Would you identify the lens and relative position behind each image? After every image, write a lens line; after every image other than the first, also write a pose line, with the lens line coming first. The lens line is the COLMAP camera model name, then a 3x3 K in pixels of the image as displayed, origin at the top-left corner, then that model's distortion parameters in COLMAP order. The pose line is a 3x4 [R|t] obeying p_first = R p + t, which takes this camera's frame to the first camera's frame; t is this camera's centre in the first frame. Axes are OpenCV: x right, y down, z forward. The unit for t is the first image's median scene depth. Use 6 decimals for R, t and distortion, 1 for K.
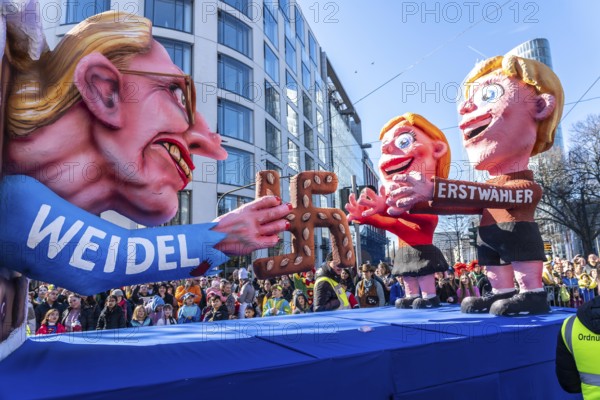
lens RADIAL K [[418.1, 0, 300.0], [0, 418.1, 200.0], [0, 0, 1]] dist [-0.005029, -0.003137]
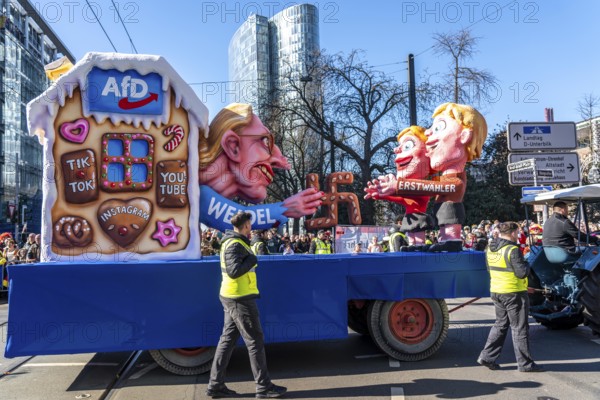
lens RADIAL K [[418.1, 0, 300.0], [0, 418.1, 200.0], [0, 0, 1]] dist [-0.005029, -0.003137]
pose [[0.970090, 0.004887, -0.242697, 0.427643], [0.019200, 0.995121, 0.096781, -0.176673], [0.241986, -0.098546, 0.965262, -1.106294]]
